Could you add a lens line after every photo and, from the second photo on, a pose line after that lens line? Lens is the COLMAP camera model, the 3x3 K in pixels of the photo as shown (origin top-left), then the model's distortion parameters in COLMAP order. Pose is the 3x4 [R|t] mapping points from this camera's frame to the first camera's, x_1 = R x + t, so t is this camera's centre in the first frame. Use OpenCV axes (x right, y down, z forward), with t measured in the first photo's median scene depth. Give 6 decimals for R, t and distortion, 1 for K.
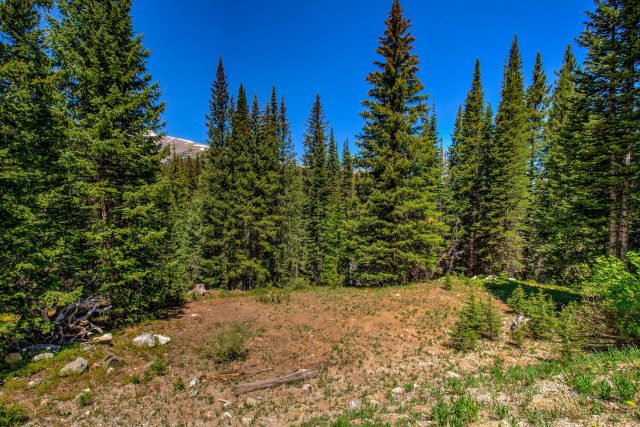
lens RADIAL K [[286.0, 0, 319.4], [0, 286.0, 214.4], [0, 0, 1]] dist [-0.019195, -0.000984]
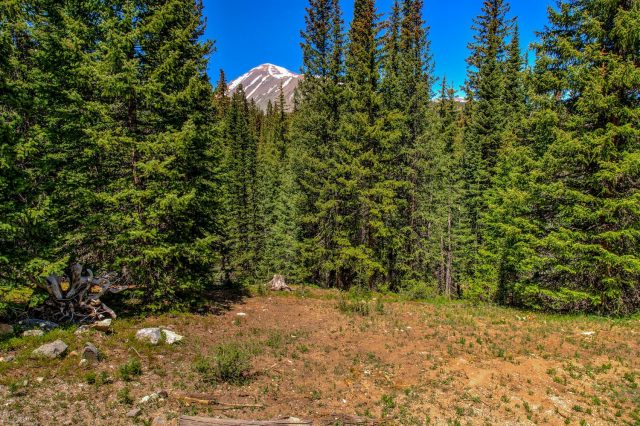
lens RADIAL K [[434.0, 0, 319.2], [0, 434.0, 213.4], [0, 0, 1]] dist [-0.001778, -0.001589]
pose [[0.900877, 0.043344, -0.431906, 0.139680], [-0.013559, 0.997326, 0.071805, 0.011917], [0.433863, -0.058831, 0.899056, 0.074709]]
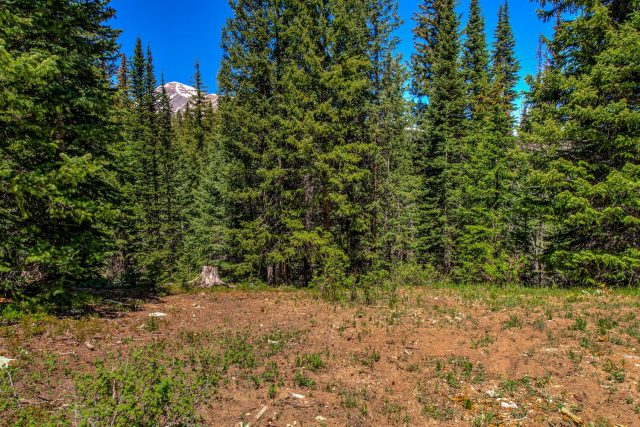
lens RADIAL K [[434.0, 0, 317.1], [0, 434.0, 213.2], [0, 0, 1]] dist [-0.001778, -0.001589]
pose [[0.967909, 0.004228, -0.251266, -0.047822], [0.002428, 0.999655, 0.026172, 0.134300], [0.251290, -0.025942, 0.967564, 0.321433]]
